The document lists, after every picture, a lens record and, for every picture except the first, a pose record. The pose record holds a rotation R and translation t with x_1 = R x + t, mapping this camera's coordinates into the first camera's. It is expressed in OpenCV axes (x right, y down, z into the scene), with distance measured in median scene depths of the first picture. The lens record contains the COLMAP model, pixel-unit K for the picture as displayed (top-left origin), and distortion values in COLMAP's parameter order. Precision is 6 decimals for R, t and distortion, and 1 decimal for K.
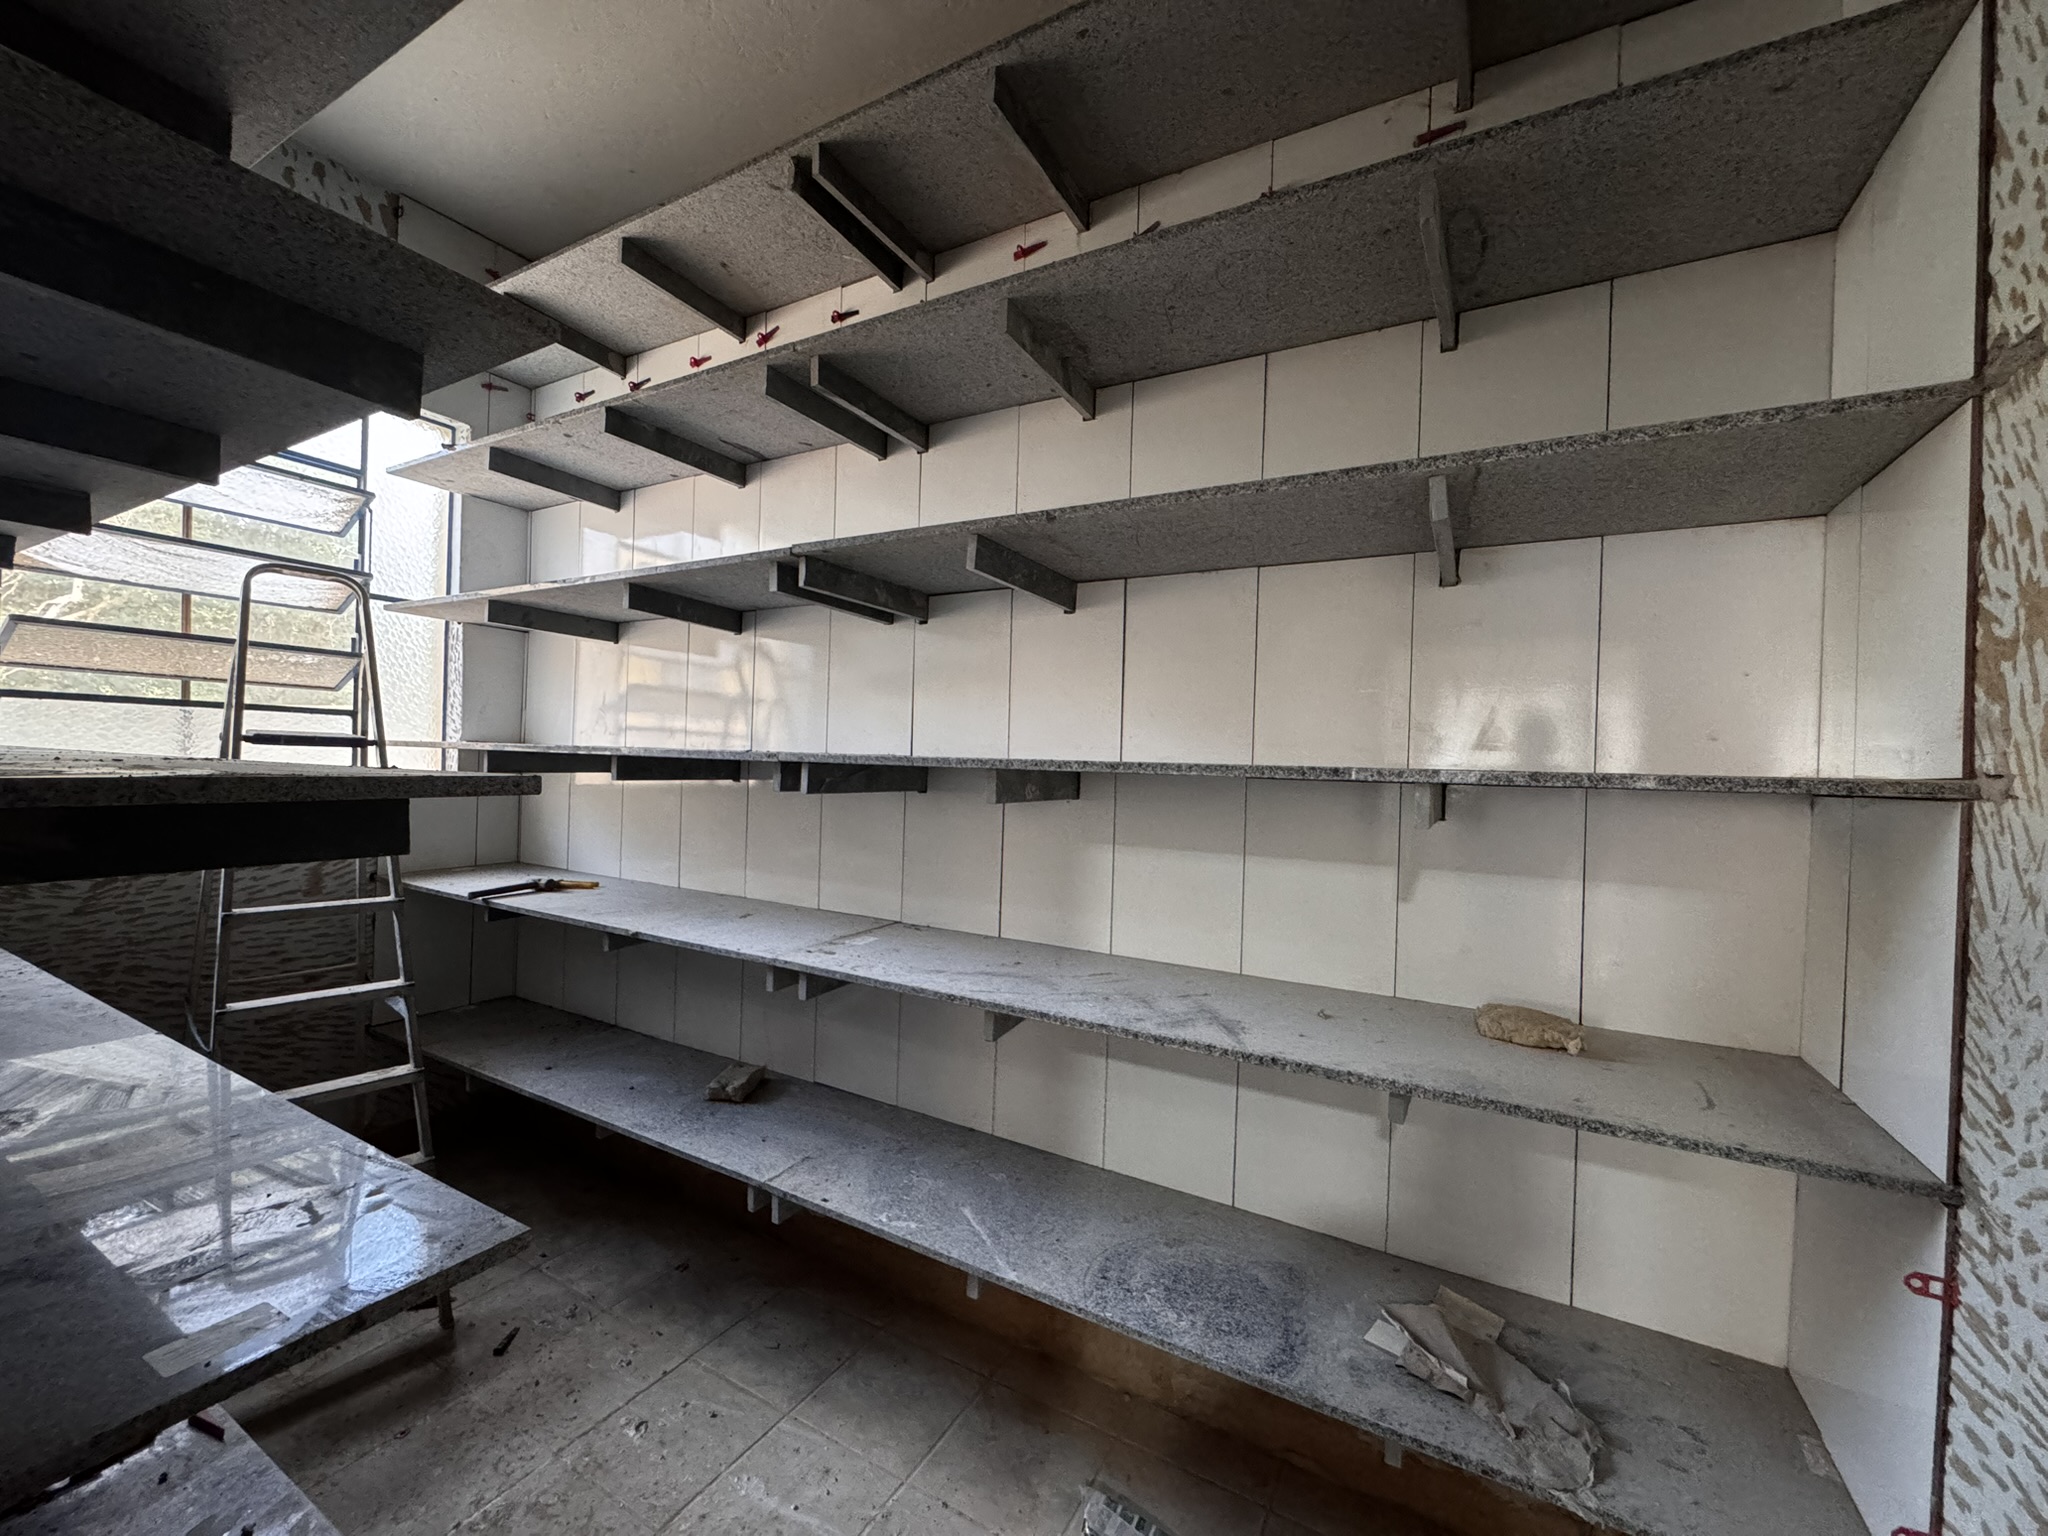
lens RADIAL K [[824.9, 0, 1034.5], [0, 824.9, 766.5], [0, 0, 1]] dist [-0.005892, 0.001587]
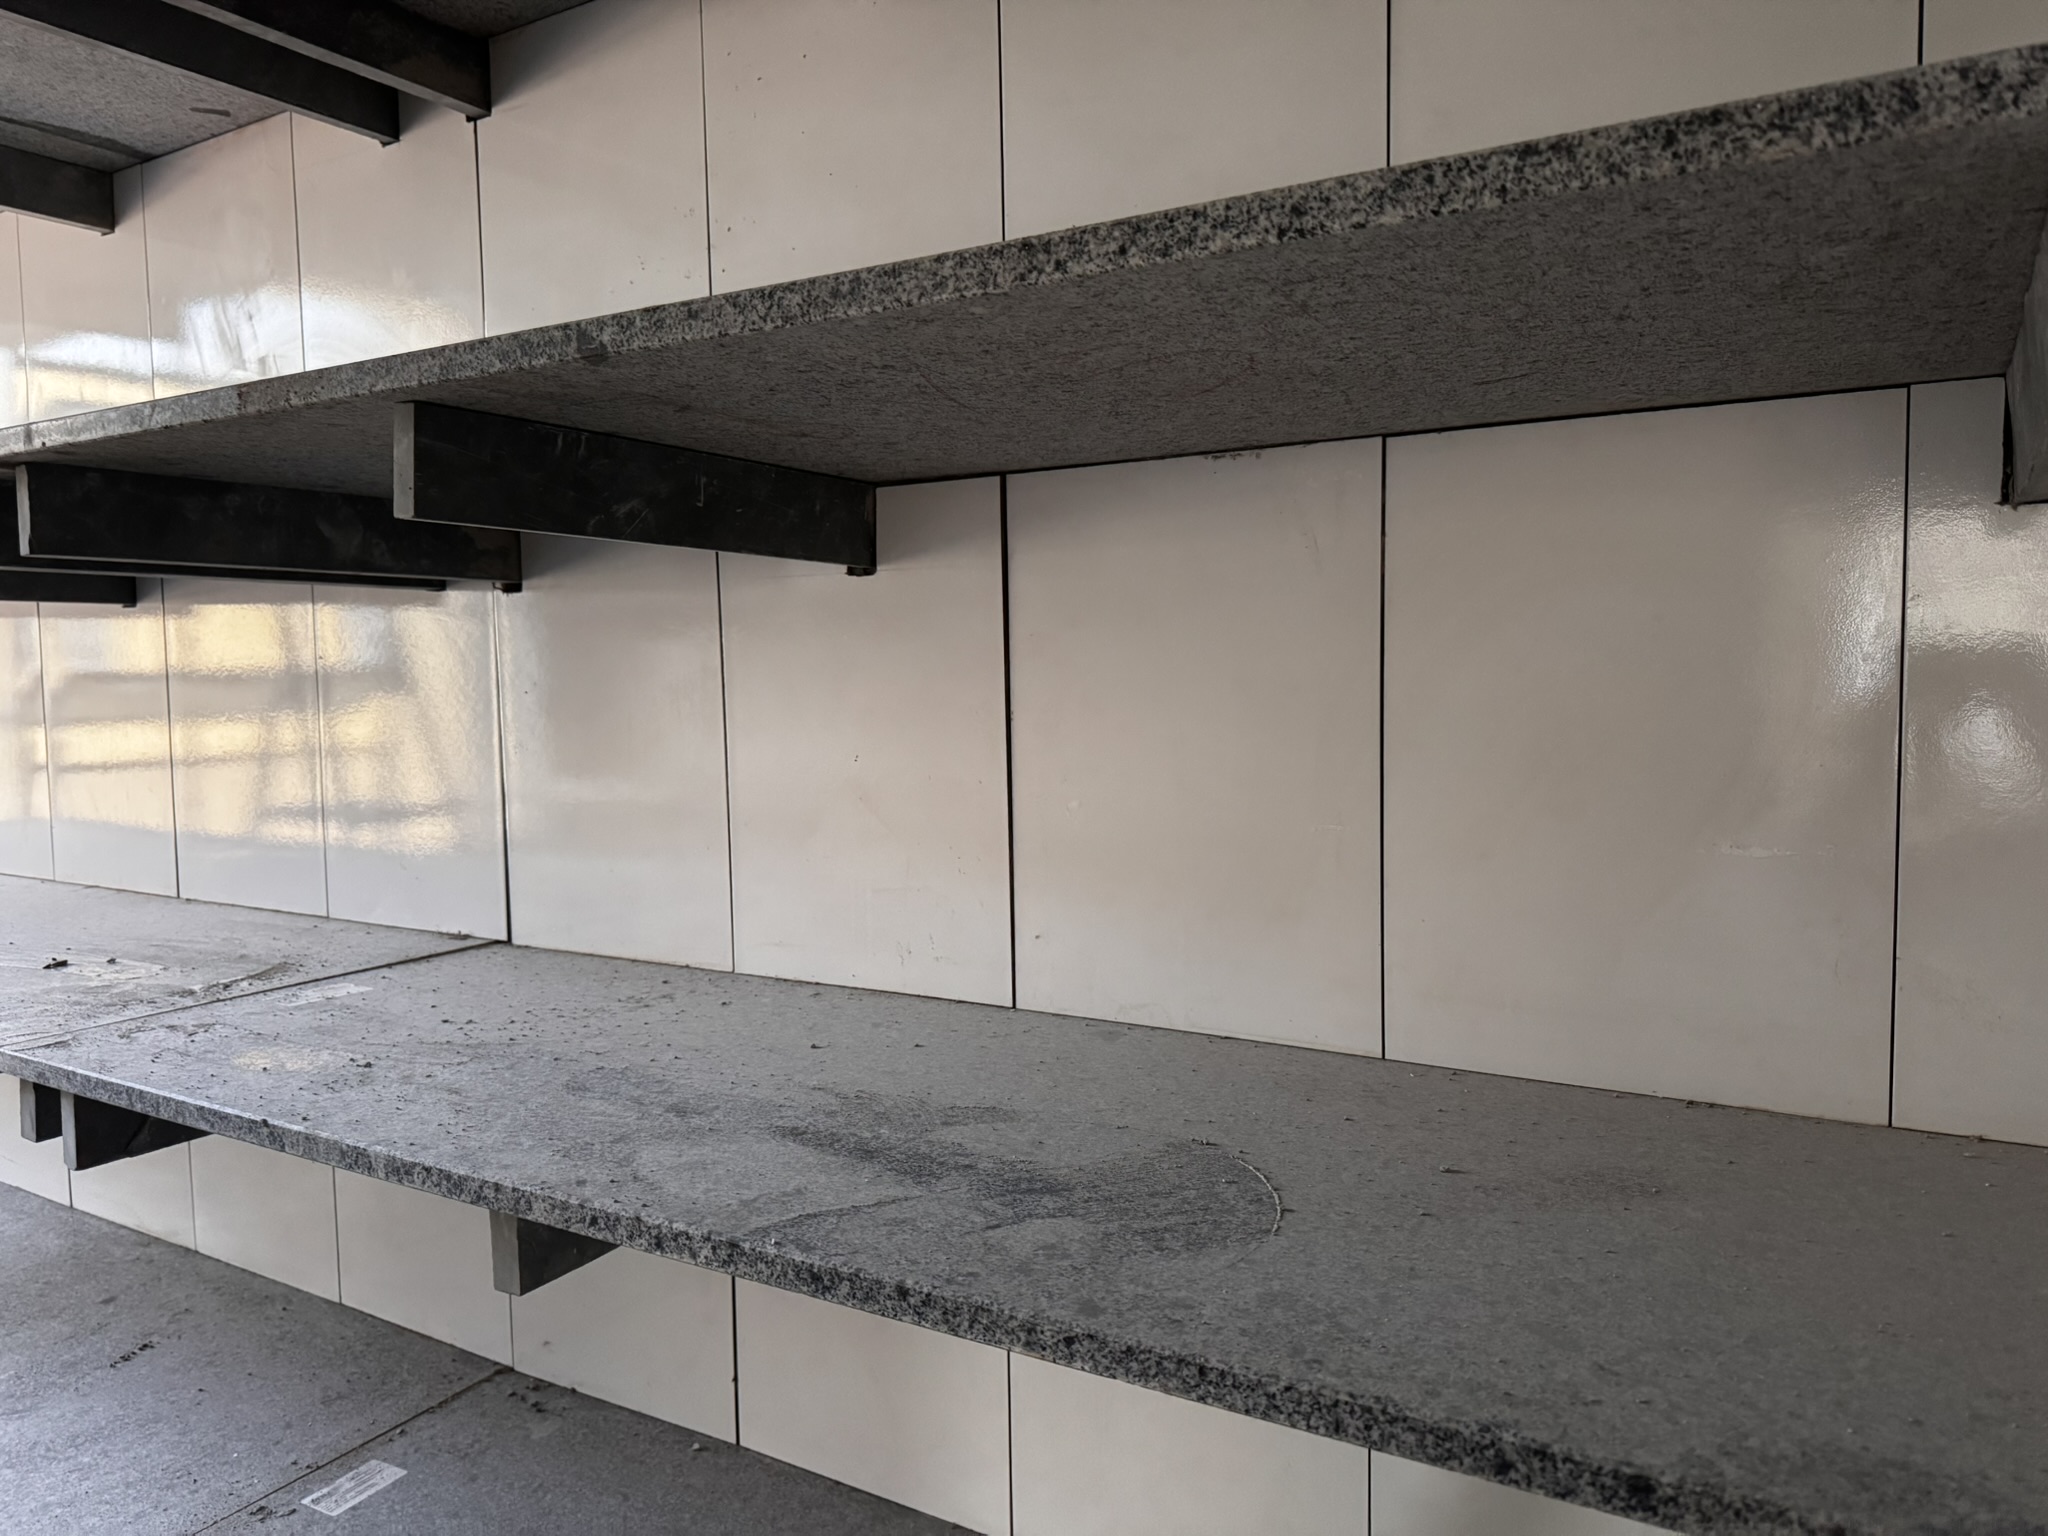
lens RADIAL K [[1448.1, 0, 1055.9], [0, 1448.1, 770.3], [0, 0, 1]] dist [0.051295, -0.067210]
pose [[0.998622, -0.042722, -0.030463, 0.127160], [0.044767, 0.996547, 0.069927, -0.128165], [0.027371, -0.071194, 0.997087, 0.342307]]
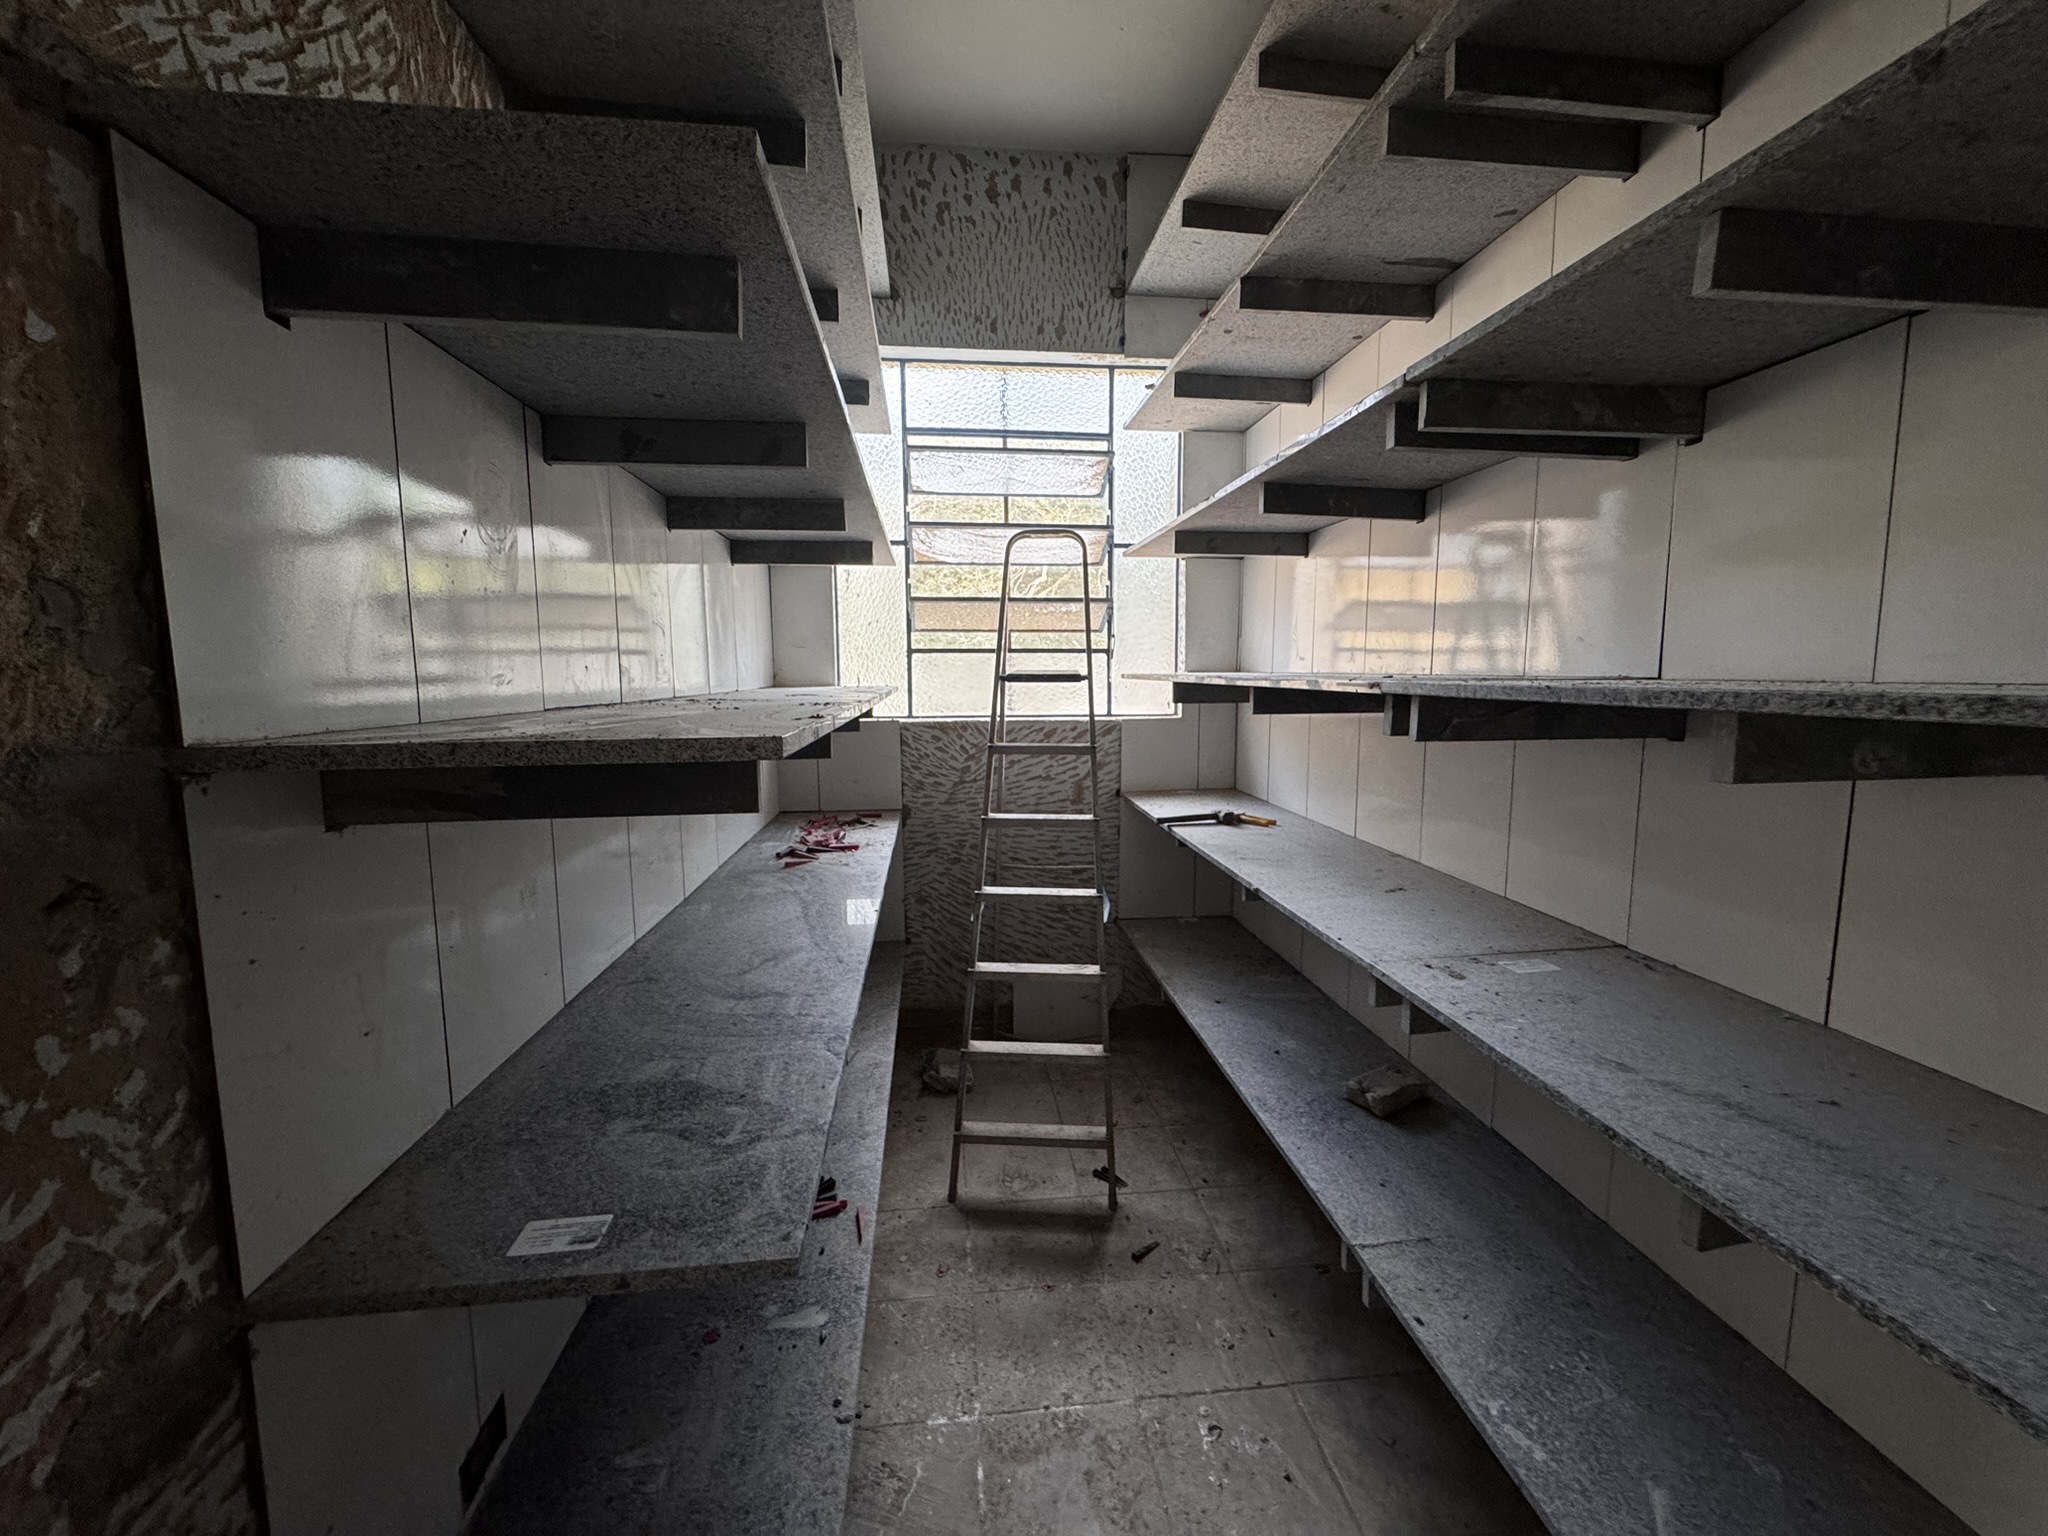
lens RADIAL K [[824.9, 0, 1014.5], [0, 824.9, 765.4], [0, 0, 1]] dist [-0.005892, 0.001587]
pose [[0.570468, 0.061688, -0.819000, 0.075490], [0.018314, 0.995972, 0.087774, -0.010540], [0.821116, -0.065071, 0.567040, 0.280270]]
